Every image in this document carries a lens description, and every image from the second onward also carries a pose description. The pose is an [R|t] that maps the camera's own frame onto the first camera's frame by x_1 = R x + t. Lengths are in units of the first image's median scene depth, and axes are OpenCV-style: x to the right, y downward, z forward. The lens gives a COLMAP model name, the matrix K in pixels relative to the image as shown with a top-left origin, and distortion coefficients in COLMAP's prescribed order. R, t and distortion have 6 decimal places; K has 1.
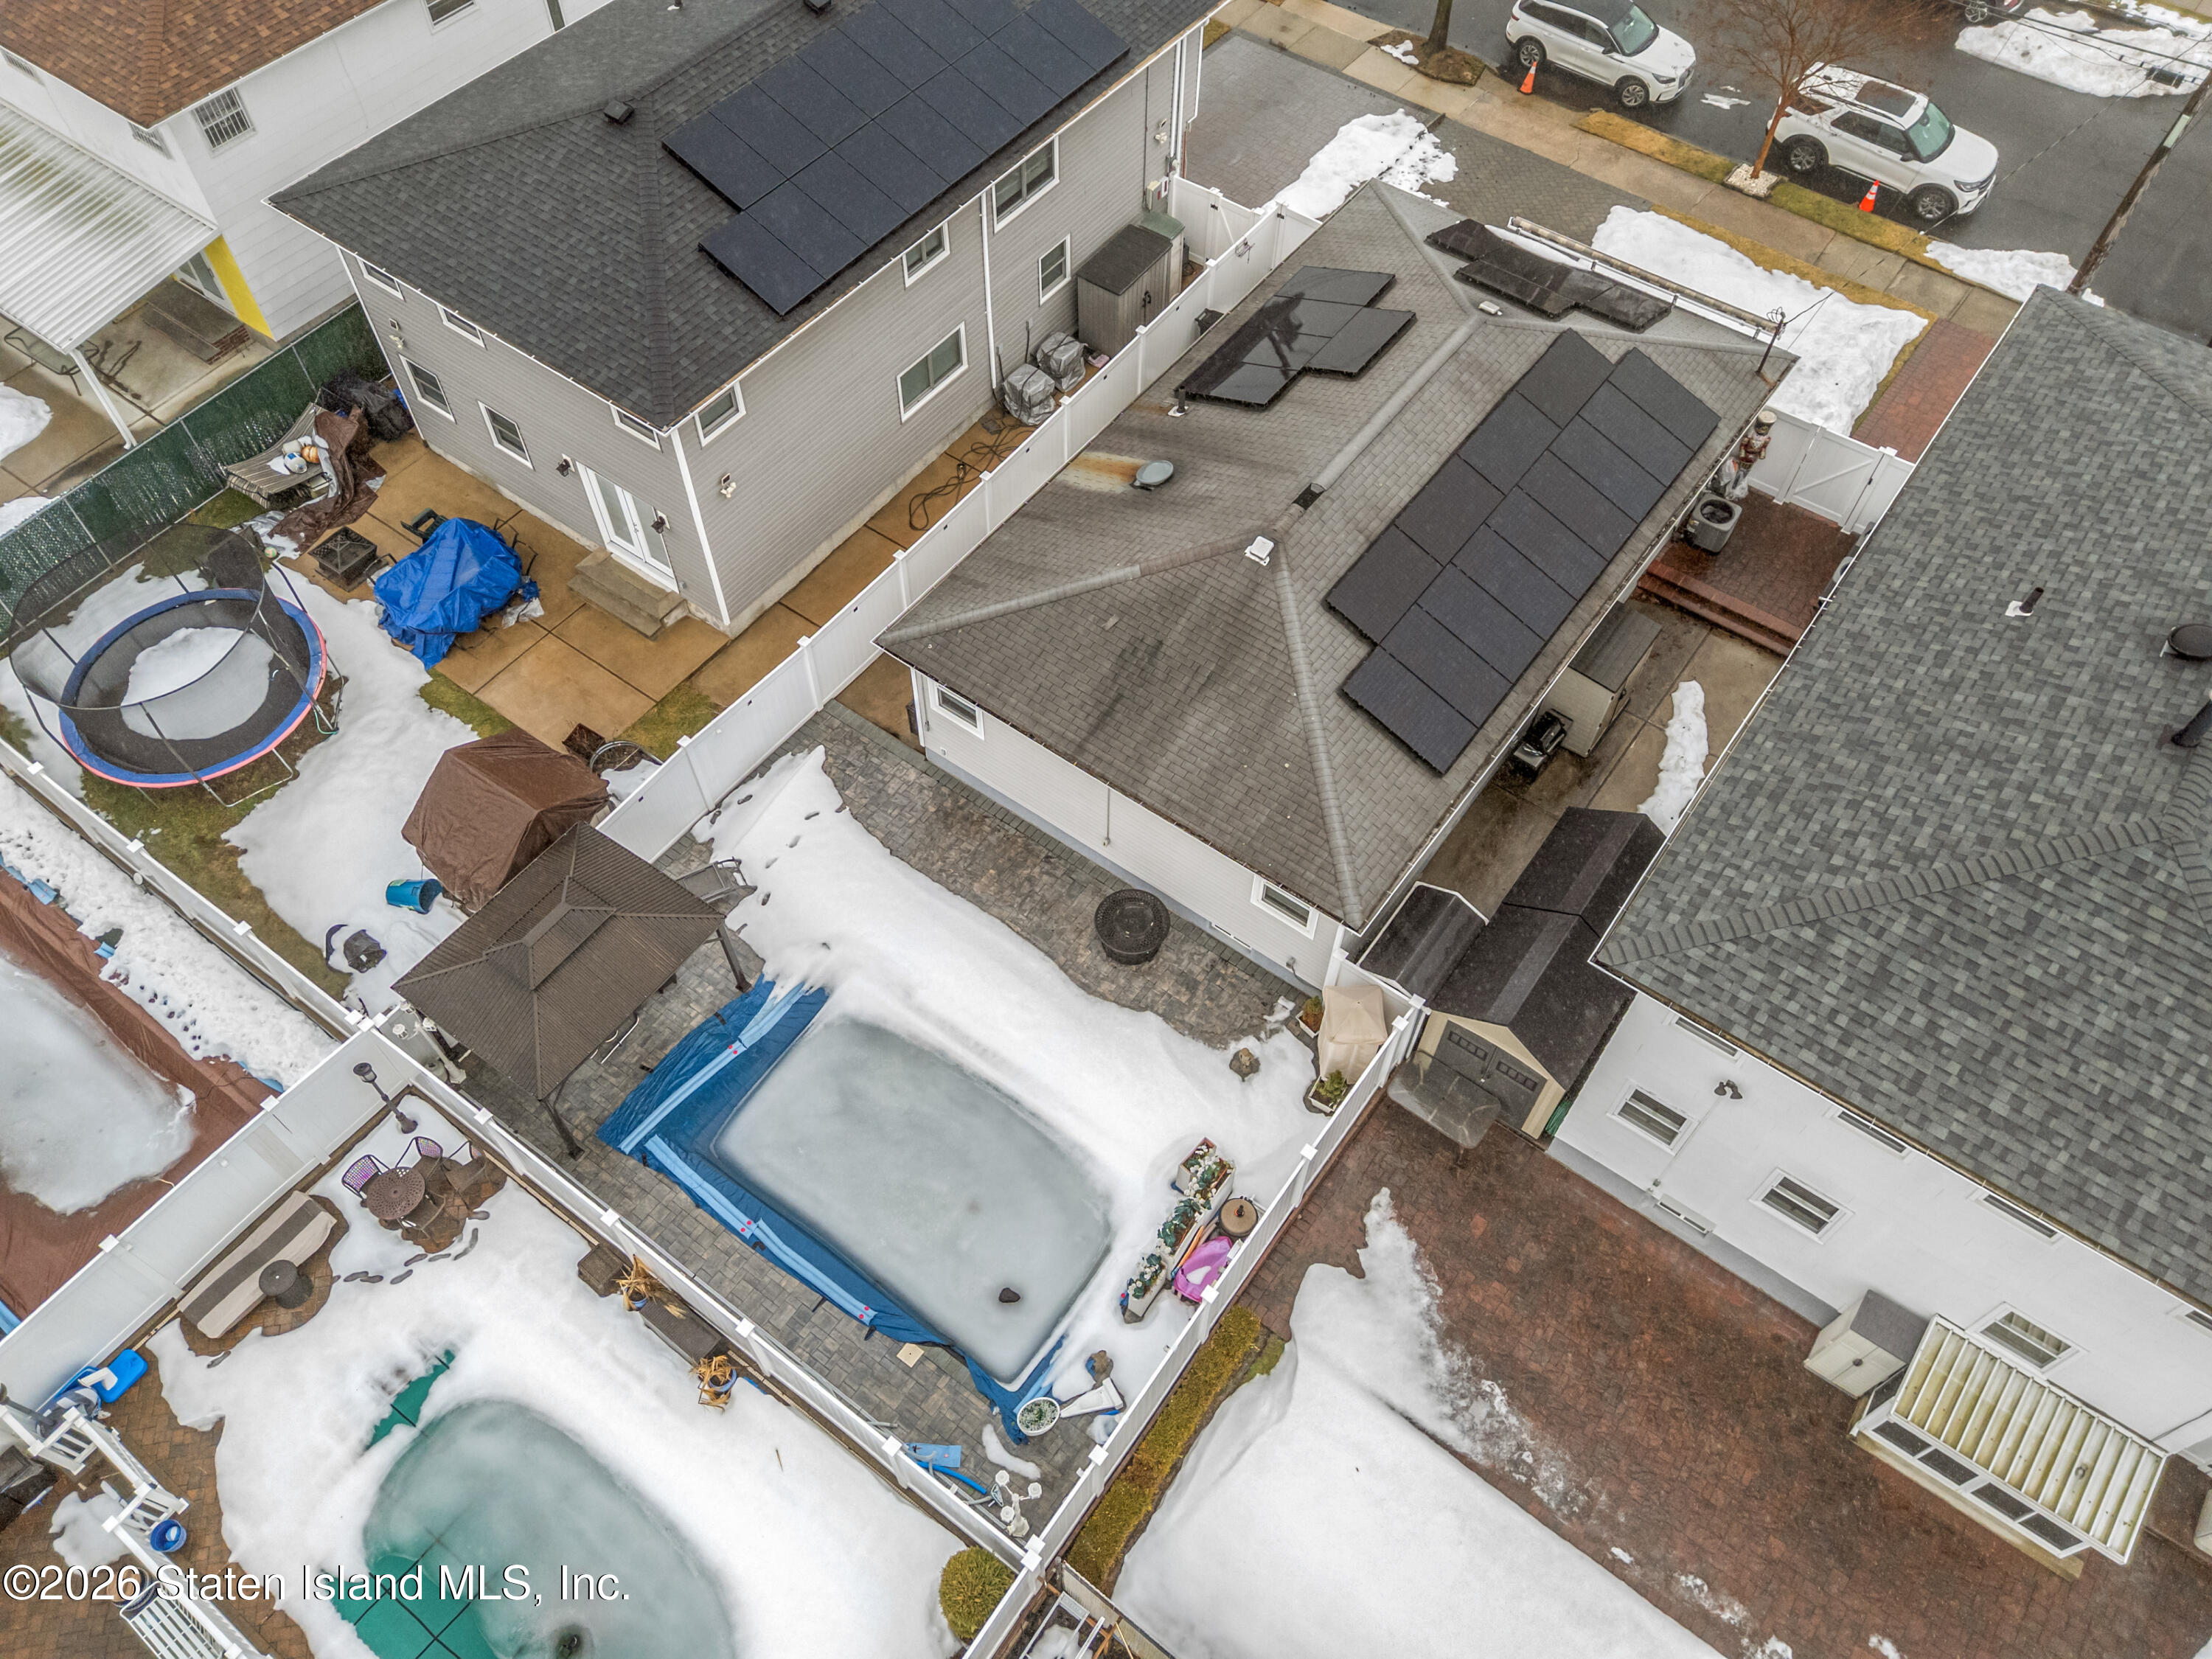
lens RADIAL K [[1563.4, 0, 1091.2], [0, 1563.4, 813.5], [0, 0, 1]] dist [0.047615, -0.028319]
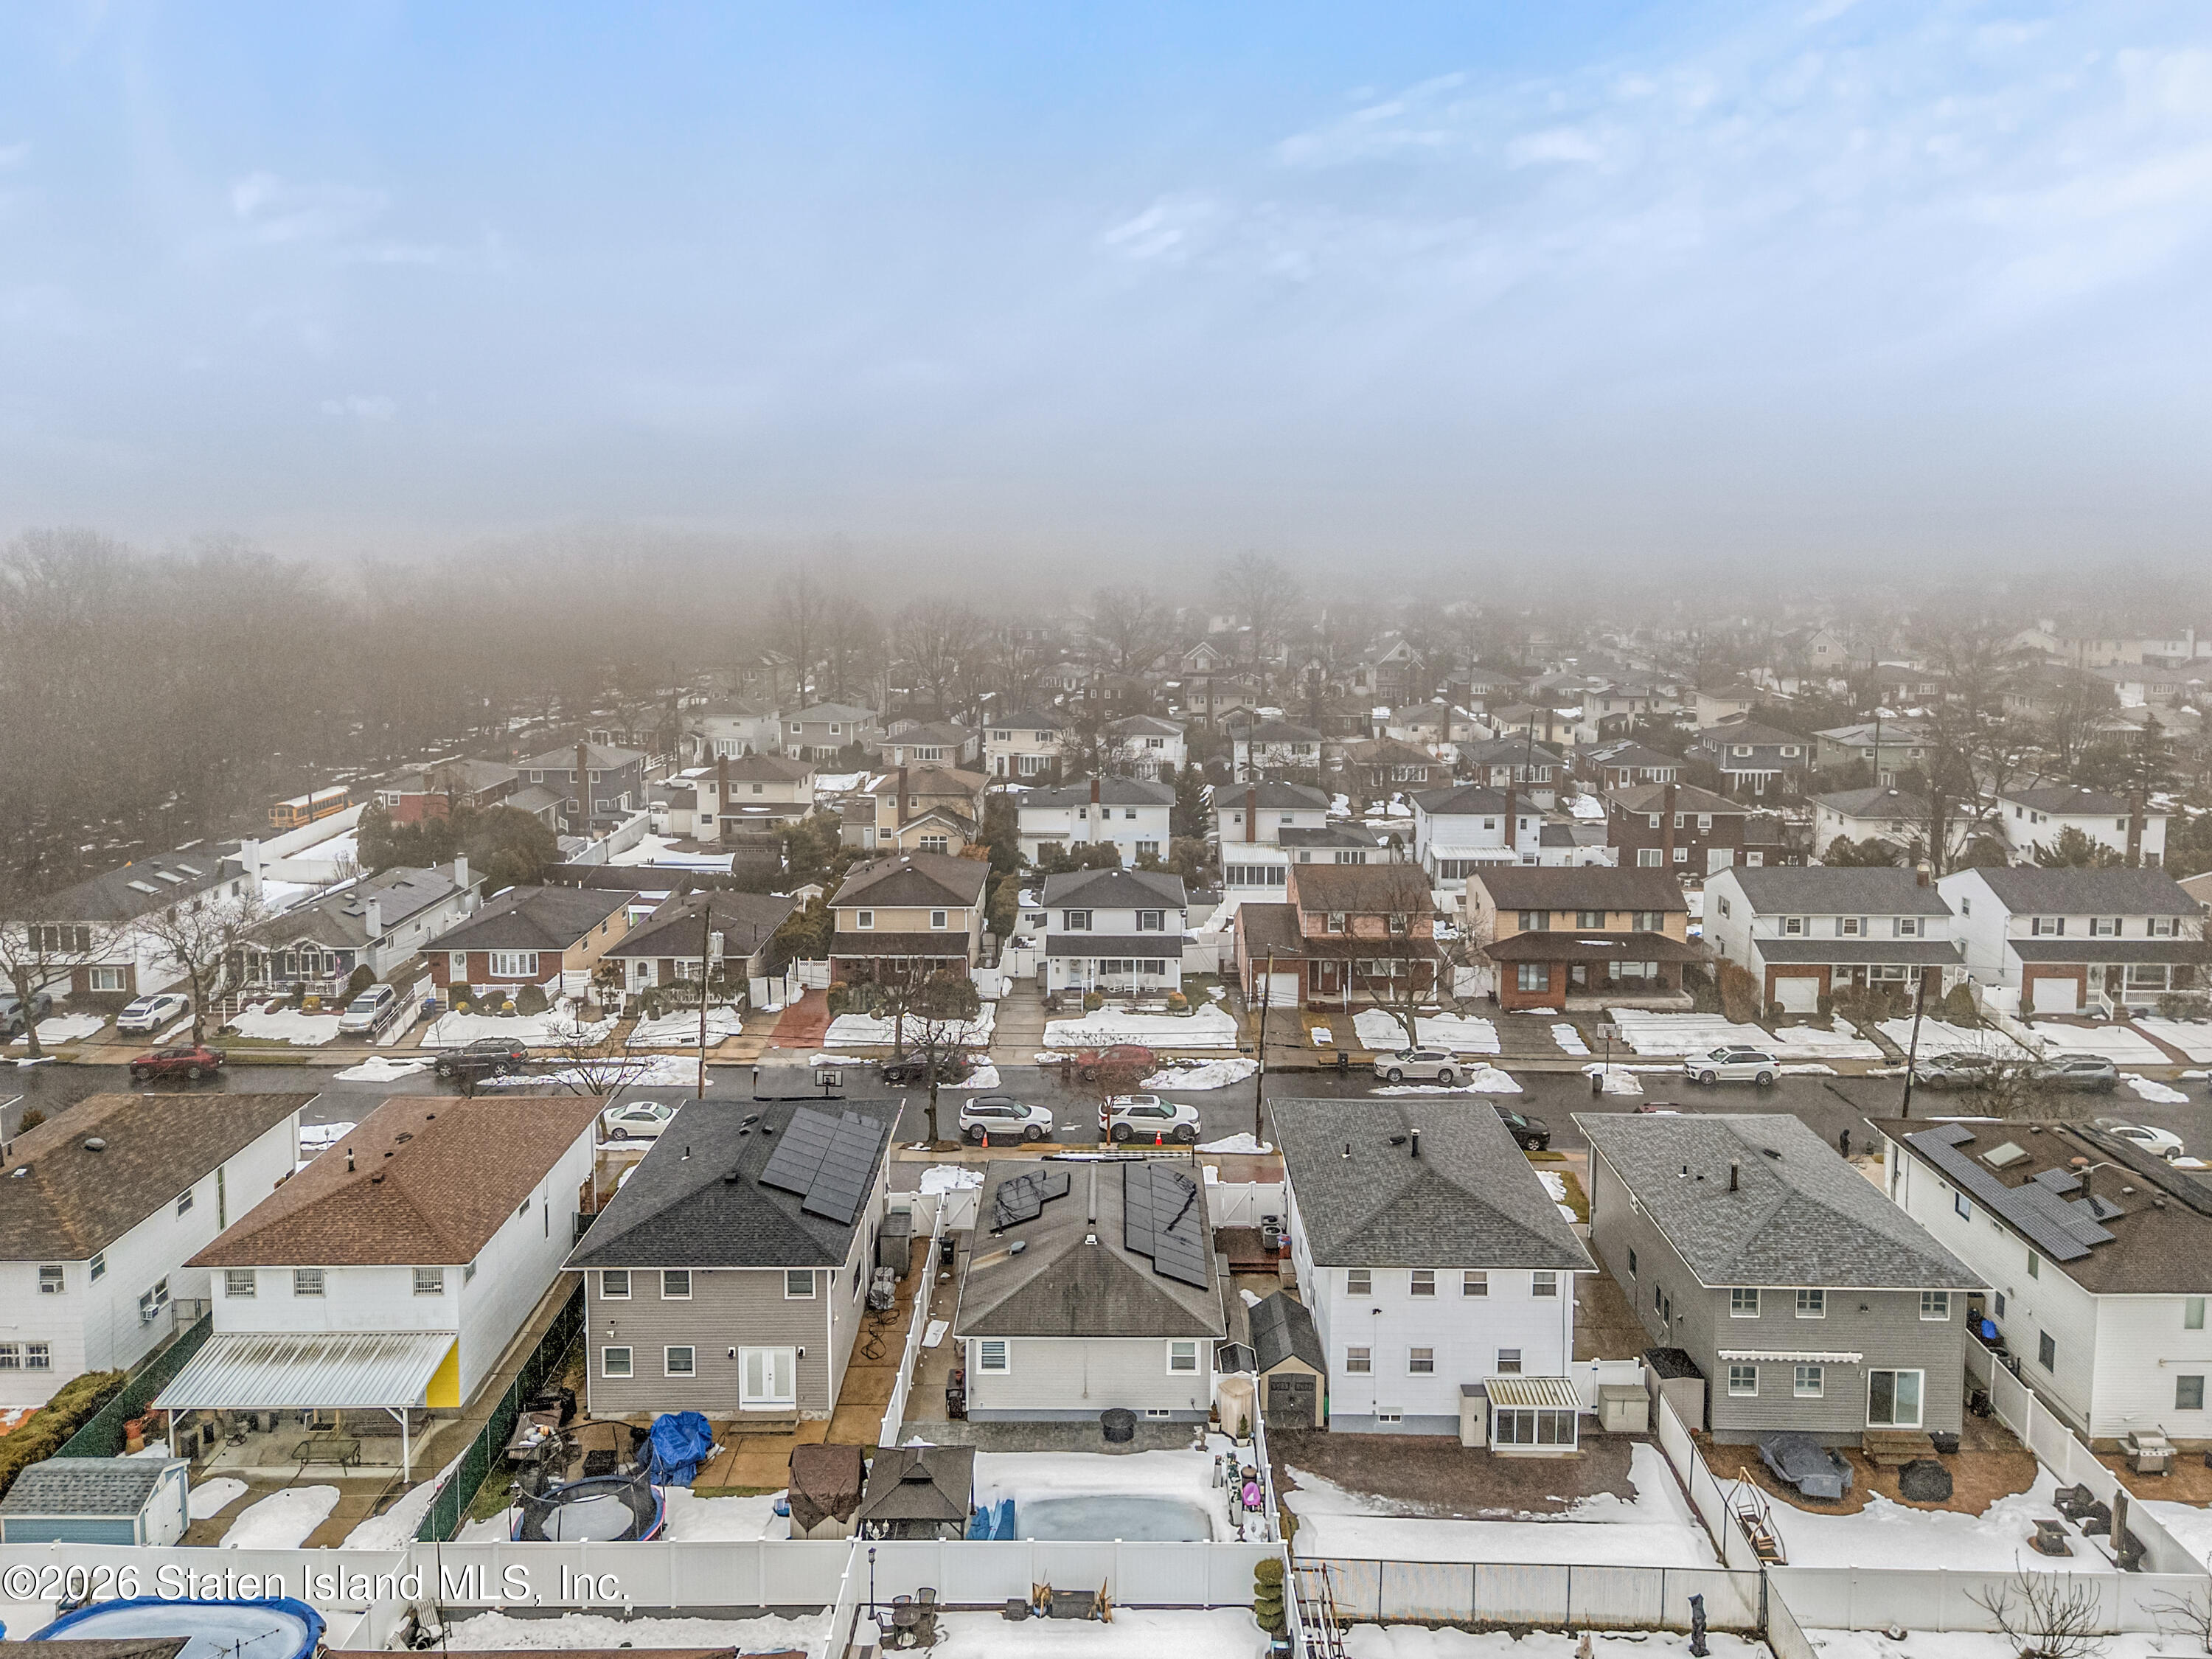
lens RADIAL K [[1557.9, 0, 1108.7], [0, 1557.9, 828.8], [0, 0, 1]] dist [-0.042133, -0.003112]
pose [[0.806542, -0.124401, 0.577940, -0.724945], [0.498560, 0.668486, -0.551873, 0.455284], [-0.317692, 0.733246, 0.601183, -0.535071]]
